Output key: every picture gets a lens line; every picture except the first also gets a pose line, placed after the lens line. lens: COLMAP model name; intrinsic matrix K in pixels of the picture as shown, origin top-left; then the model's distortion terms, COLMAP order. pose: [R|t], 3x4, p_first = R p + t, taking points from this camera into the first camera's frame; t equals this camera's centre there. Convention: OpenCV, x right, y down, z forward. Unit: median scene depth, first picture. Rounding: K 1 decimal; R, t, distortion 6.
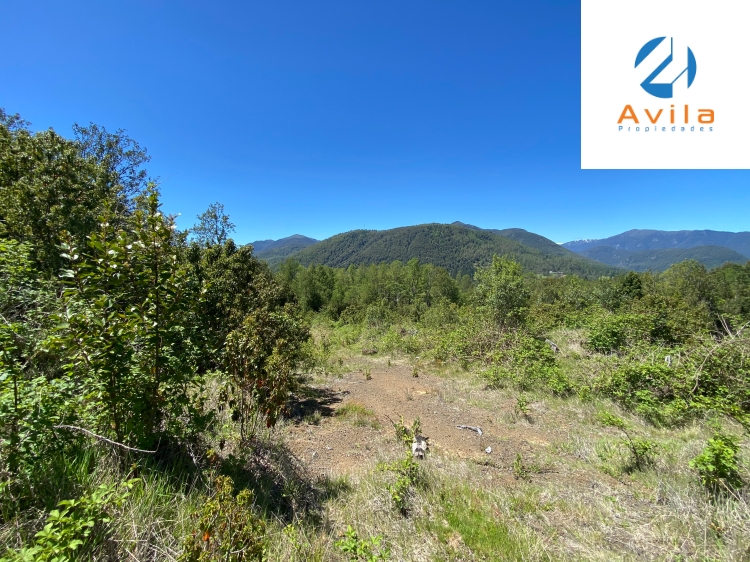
lens RADIAL K [[298.7, 0, 366.7], [0, 298.7, 281.8], [0, 0, 1]] dist [0.000179, -0.014204]
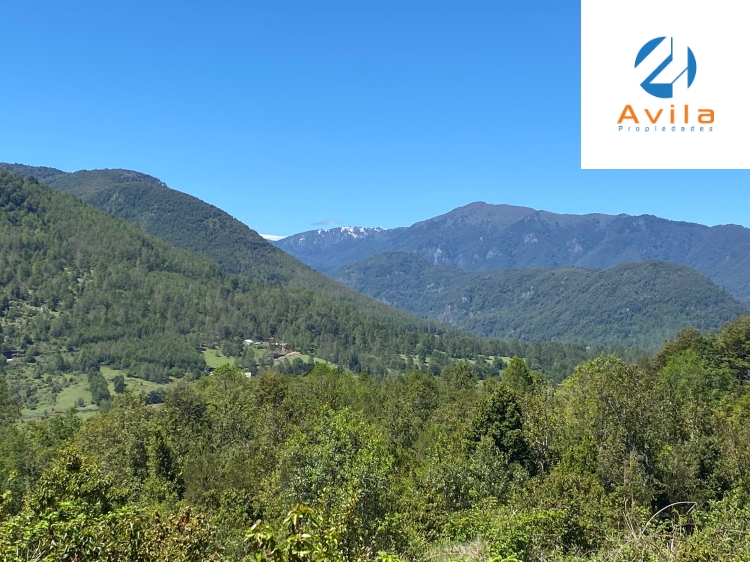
lens RADIAL K [[1289.0, 0, 377.0], [0, 1289.0, 296.4], [0, 0, 1]] dist [0.064058, 0.042492]
pose [[0.793394, 0.018390, 0.608431, -0.321066], [0.022485, 0.997976, -0.059485, -0.057456], [-0.608293, 0.060876, 0.791374, -0.302598]]
